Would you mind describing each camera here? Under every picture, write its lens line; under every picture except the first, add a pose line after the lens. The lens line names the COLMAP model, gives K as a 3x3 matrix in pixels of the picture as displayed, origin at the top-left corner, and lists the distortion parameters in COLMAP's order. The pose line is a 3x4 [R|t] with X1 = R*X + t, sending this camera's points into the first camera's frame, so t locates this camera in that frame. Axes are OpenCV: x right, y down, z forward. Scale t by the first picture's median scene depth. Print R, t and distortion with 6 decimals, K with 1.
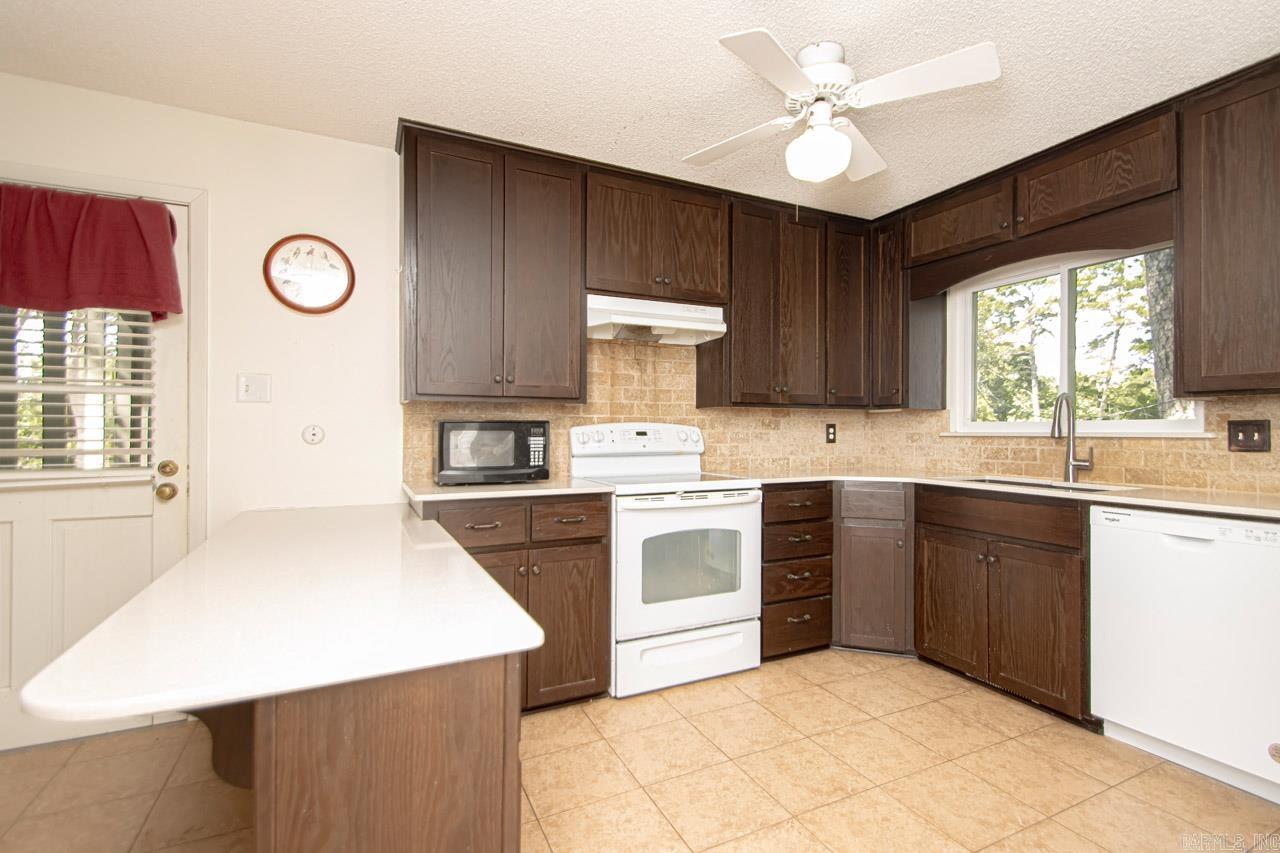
lens RADIAL K [[605.0, 0, 651.1], [0, 605.0, 425.9], [0, 0, 1]] dist [0.014107, -0.014589]
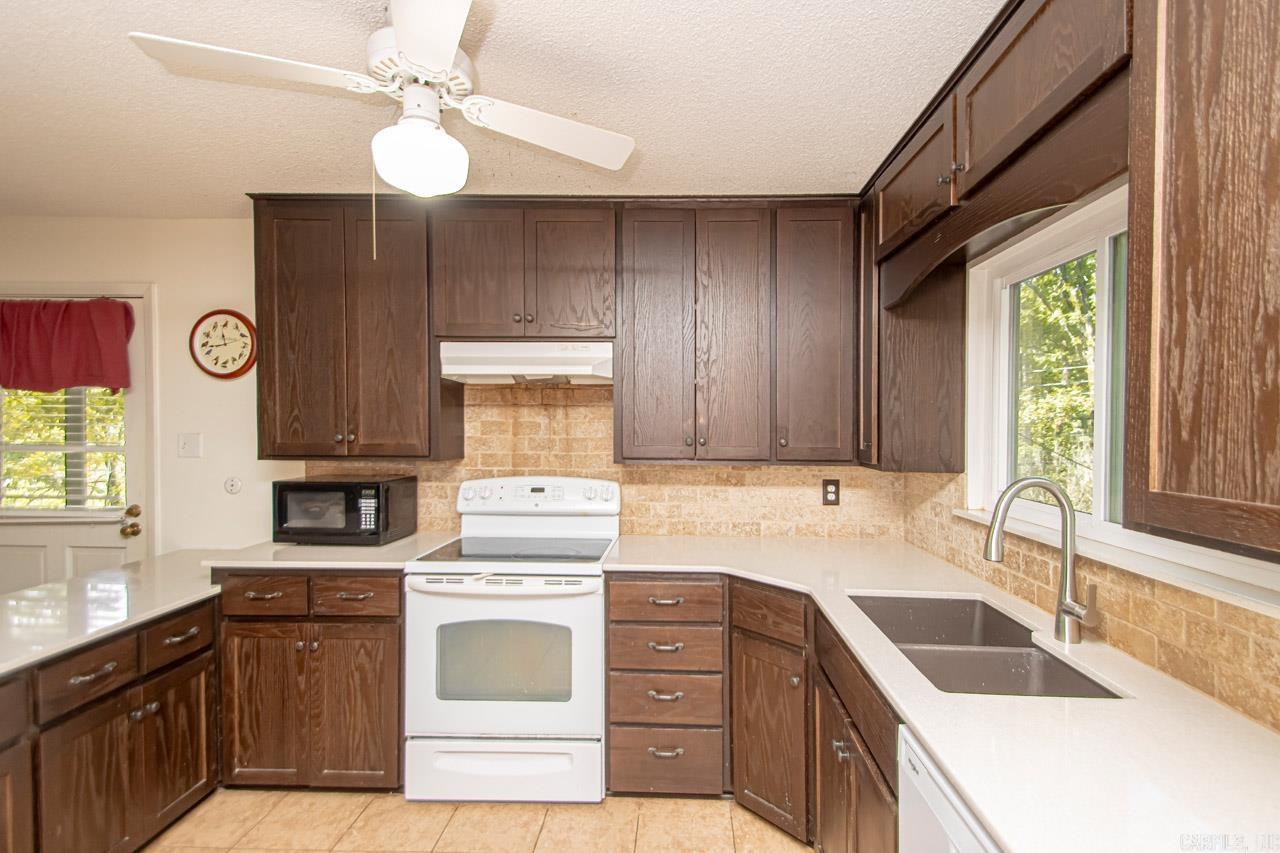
lens RADIAL K [[596.3, 0, 664.6], [0, 596.3, 427.1], [0, 0, 1]] dist [0.028432, -0.013683]
pose [[0.879911, 0.007717, -0.475076, 0.623068], [-0.002965, 0.999938, 0.010751, -0.099192], [0.475130, -0.008051, 0.879879, 0.360223]]
